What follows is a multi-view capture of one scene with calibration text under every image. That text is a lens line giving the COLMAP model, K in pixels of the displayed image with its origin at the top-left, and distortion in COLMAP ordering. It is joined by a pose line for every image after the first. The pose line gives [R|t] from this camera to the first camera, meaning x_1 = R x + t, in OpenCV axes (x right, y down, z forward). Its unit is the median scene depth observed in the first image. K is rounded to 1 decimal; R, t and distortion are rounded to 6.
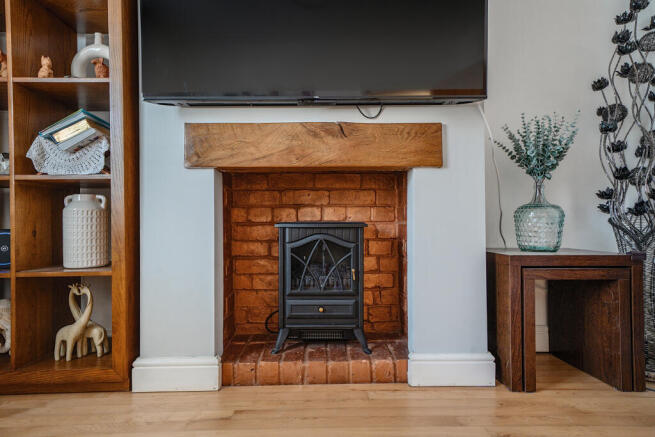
lens RADIAL K [[369.9, 0, 327.8], [0, 369.9, 221.2], [0, 0, 1]] dist [0.031388, 0.000097]
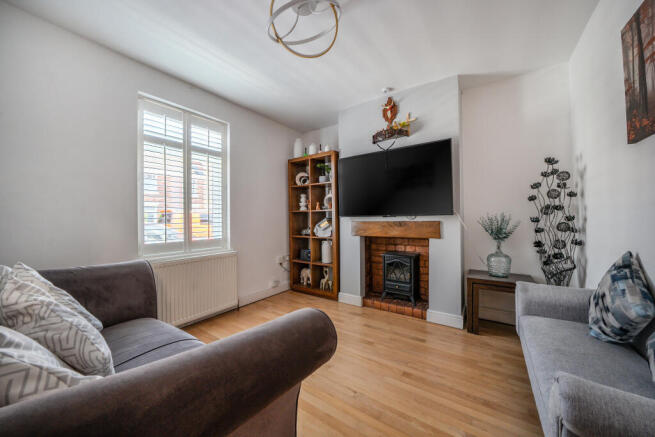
lens RADIAL K [[235.2, 0, 326.5], [0, 235.2, 217.0], [0, 0, 1]] dist [-0.001760, -0.000025]
pose [[0.817288, -0.005350, -0.576204, 0.594532], [0.005835, 0.999982, -0.001009, -0.296332], [0.576199, -0.002538, 0.817305, -0.765328]]
